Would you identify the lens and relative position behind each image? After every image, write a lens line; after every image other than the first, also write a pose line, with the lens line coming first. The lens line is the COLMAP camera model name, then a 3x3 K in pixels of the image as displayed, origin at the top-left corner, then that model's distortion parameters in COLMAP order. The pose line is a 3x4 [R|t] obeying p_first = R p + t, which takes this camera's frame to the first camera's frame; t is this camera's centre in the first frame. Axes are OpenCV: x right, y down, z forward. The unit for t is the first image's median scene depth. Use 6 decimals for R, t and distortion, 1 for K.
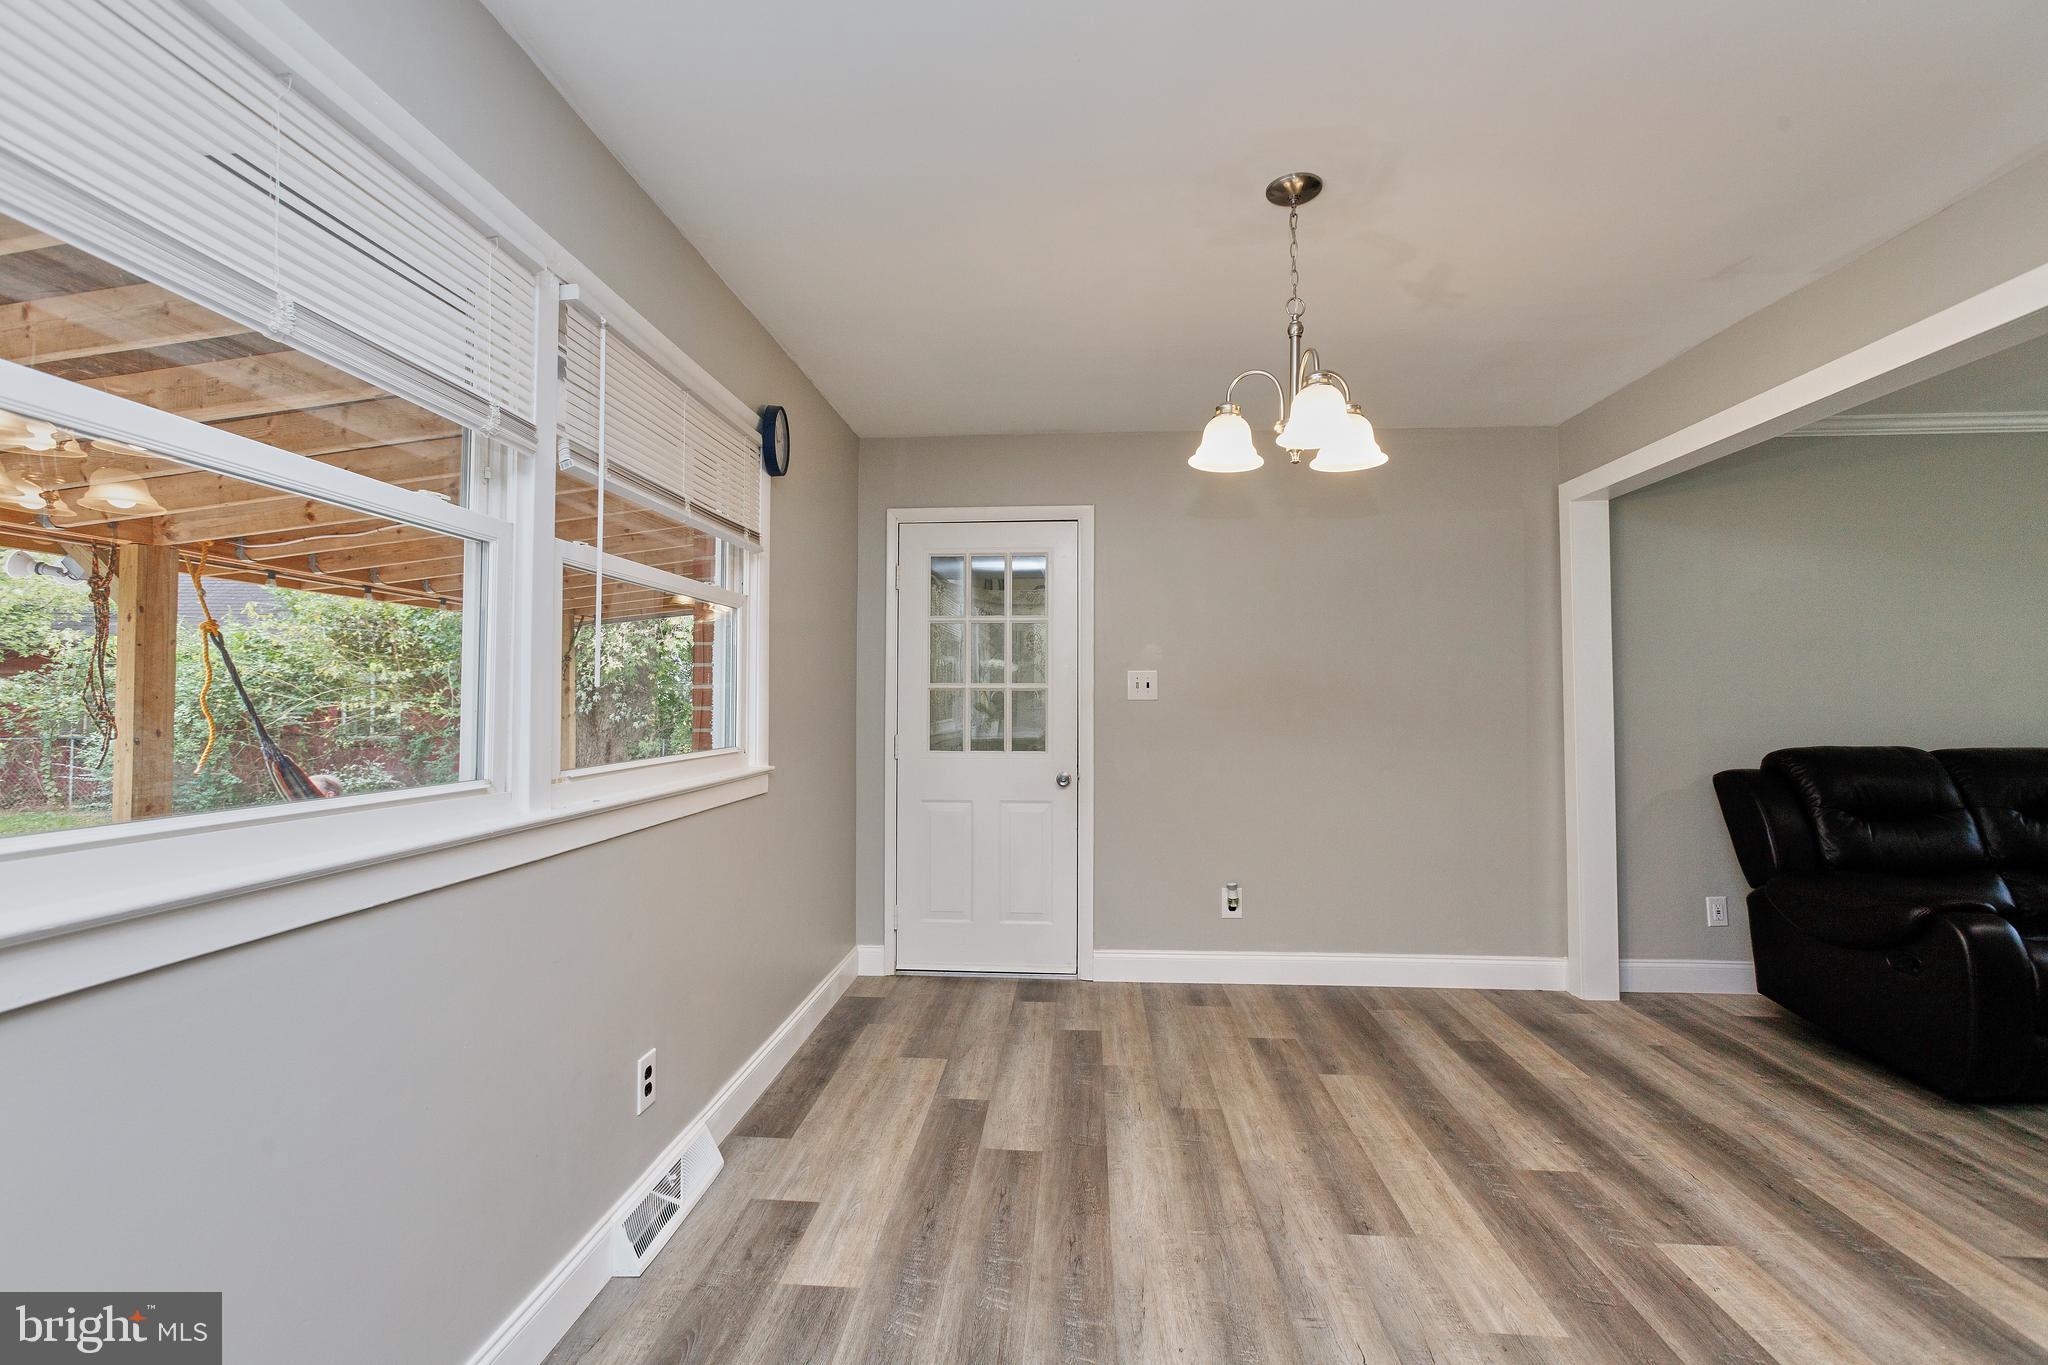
lens RADIAL K [[903.8, 0, 1016.8], [0, 903.8, 679.9], [0, 0, 1]] dist [-0.012318, 0.007565]
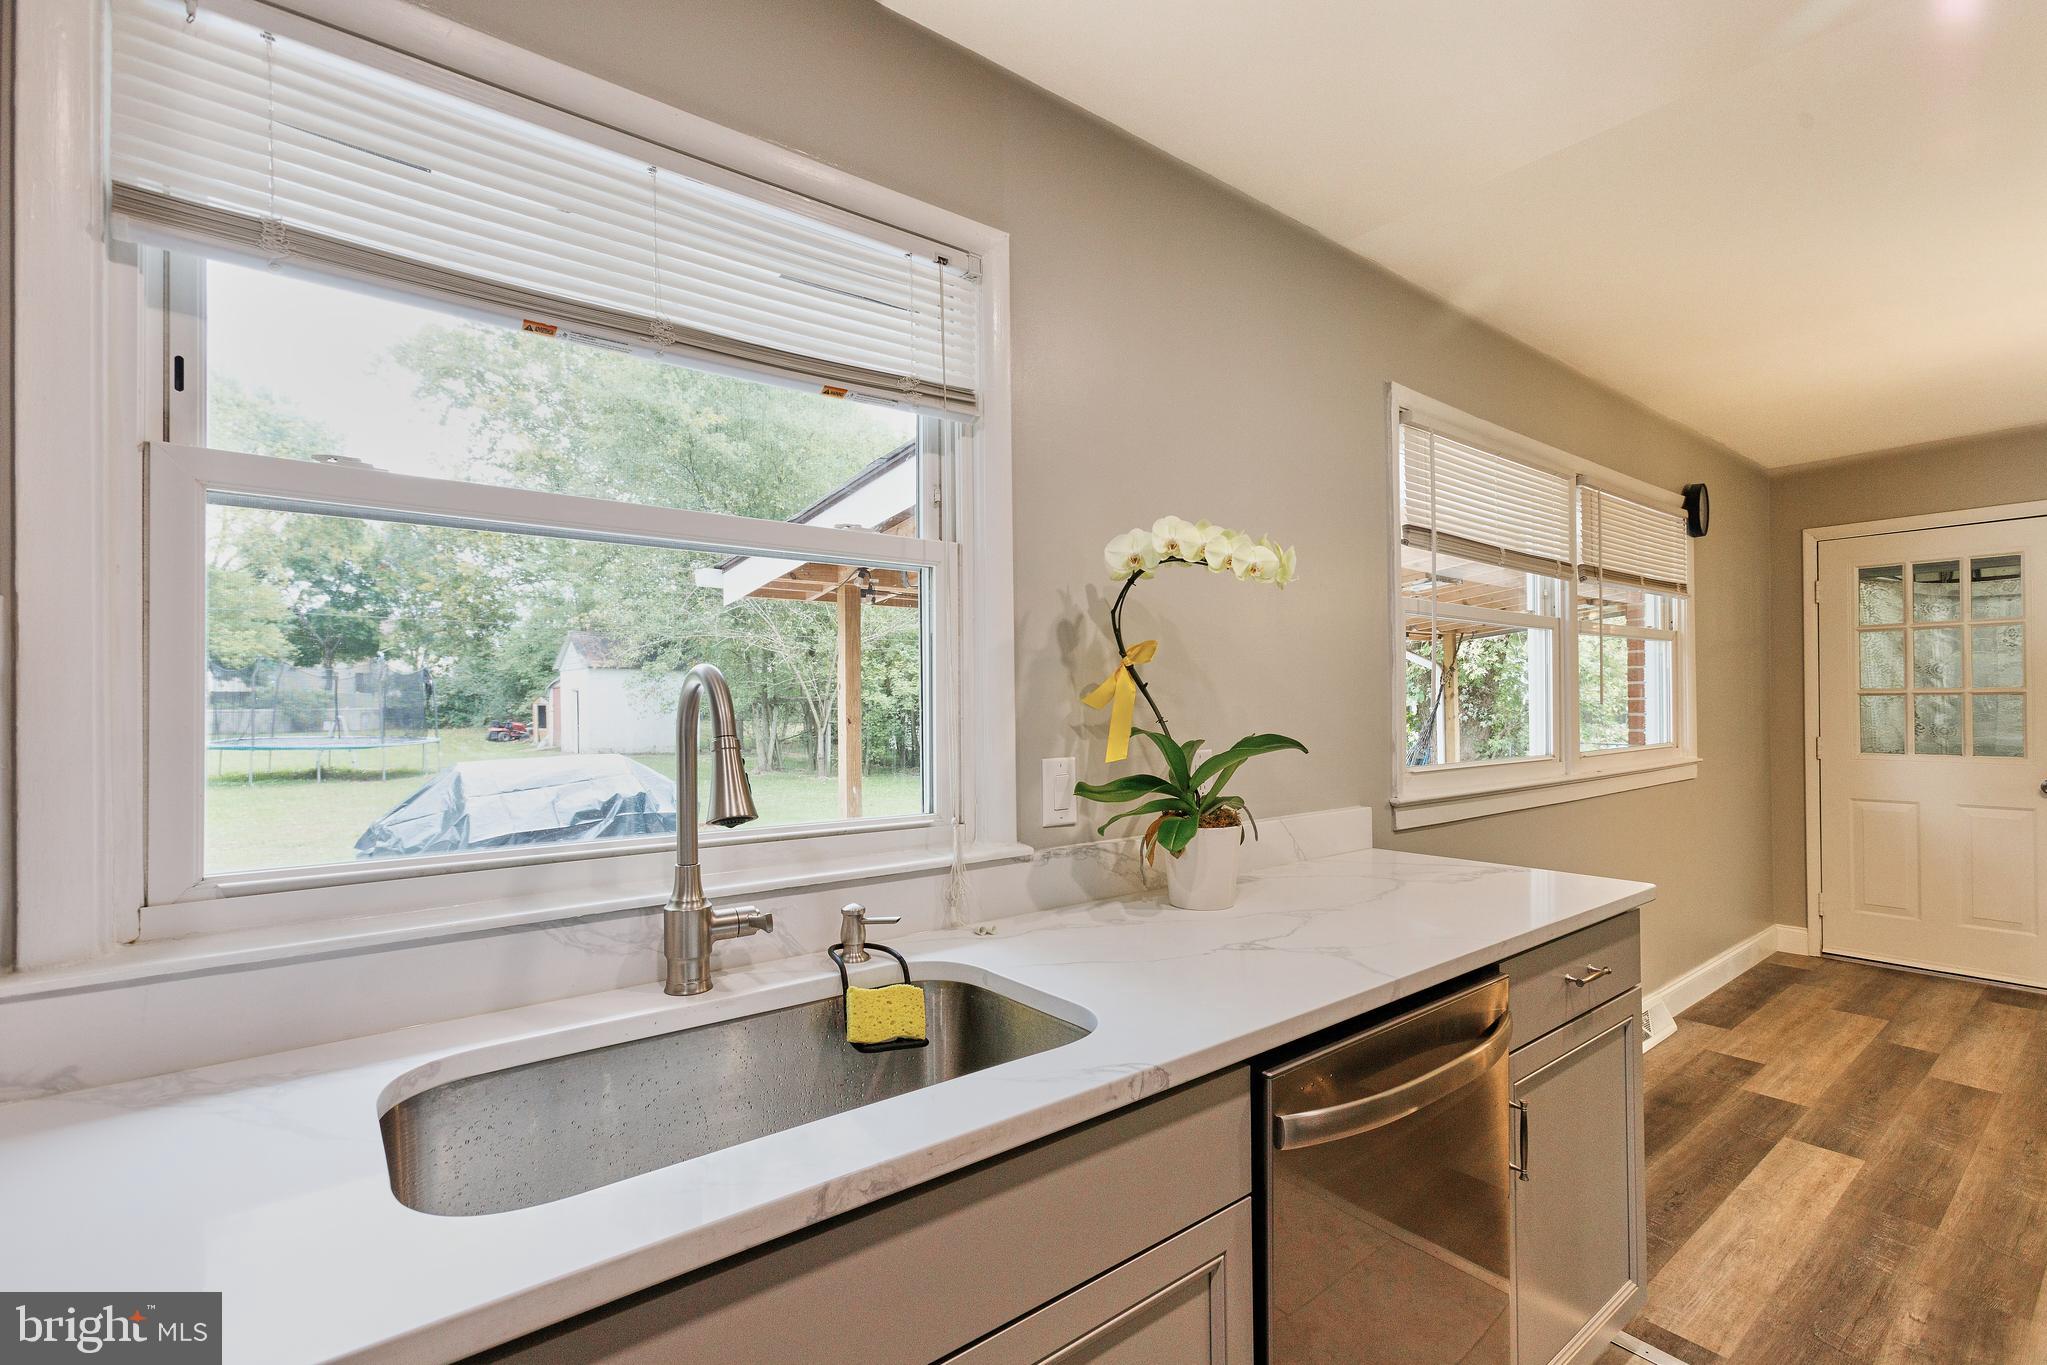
lens RADIAL K [[909.9, 0, 1012.9], [0, 909.9, 696.3], [0, 0, 1]] dist [0.001695, 0.000302]
pose [[0.668686, -0.012012, -0.743448, 0.048944], [0.027082, 0.999600, 0.008208, -0.034044], [0.743052, -0.025623, 0.668743, -0.644583]]
